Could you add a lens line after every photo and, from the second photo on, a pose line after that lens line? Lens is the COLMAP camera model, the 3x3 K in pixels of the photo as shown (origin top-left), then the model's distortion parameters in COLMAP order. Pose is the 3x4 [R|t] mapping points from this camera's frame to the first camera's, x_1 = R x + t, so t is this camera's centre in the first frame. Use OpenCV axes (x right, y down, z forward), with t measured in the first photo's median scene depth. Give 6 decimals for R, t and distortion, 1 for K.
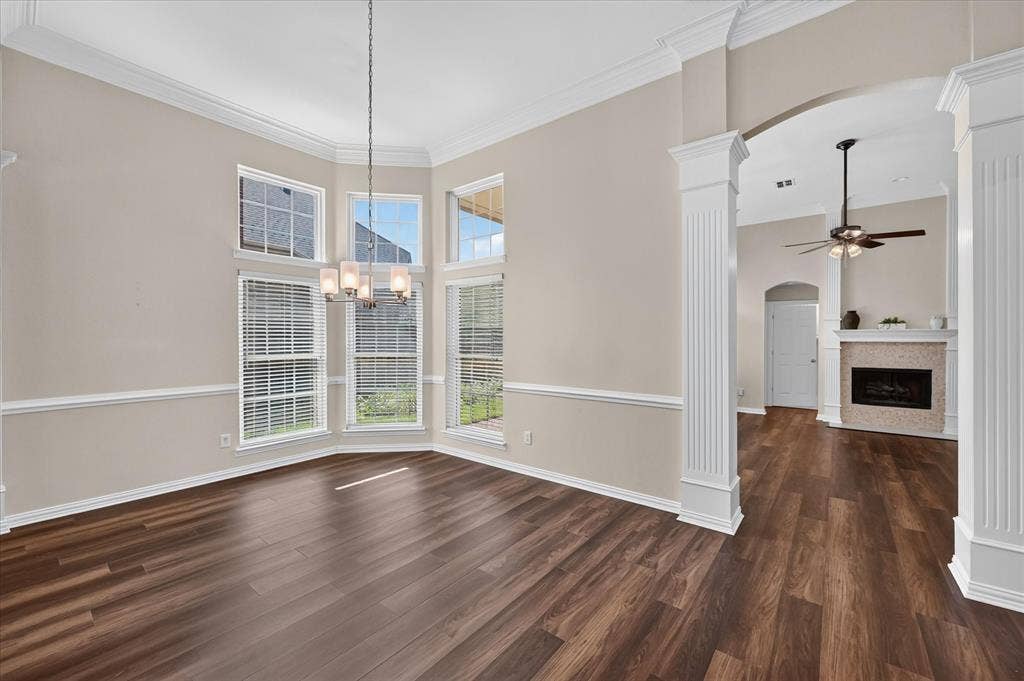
lens RADIAL K [[406.3, 0, 521.5], [0, 406.3, 338.8], [0, 0, 1]] dist [-0.002010, -0.000593]
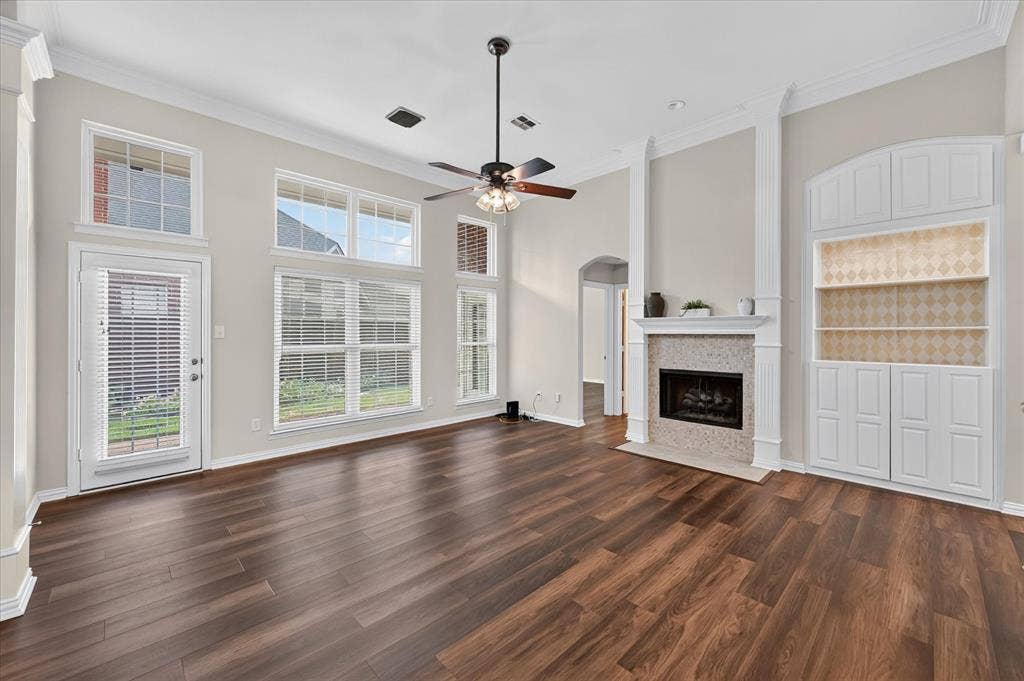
lens RADIAL K [[406.3, 0, 509.6], [0, 406.3, 335.9], [0, 0, 1]] dist [-0.002010, -0.000593]
pose [[0.989400, 0.007294, -0.145035, 0.656097], [-0.006019, 0.999939, 0.009230, 0.005723], [0.145094, -0.008260, 0.989383, 0.223120]]
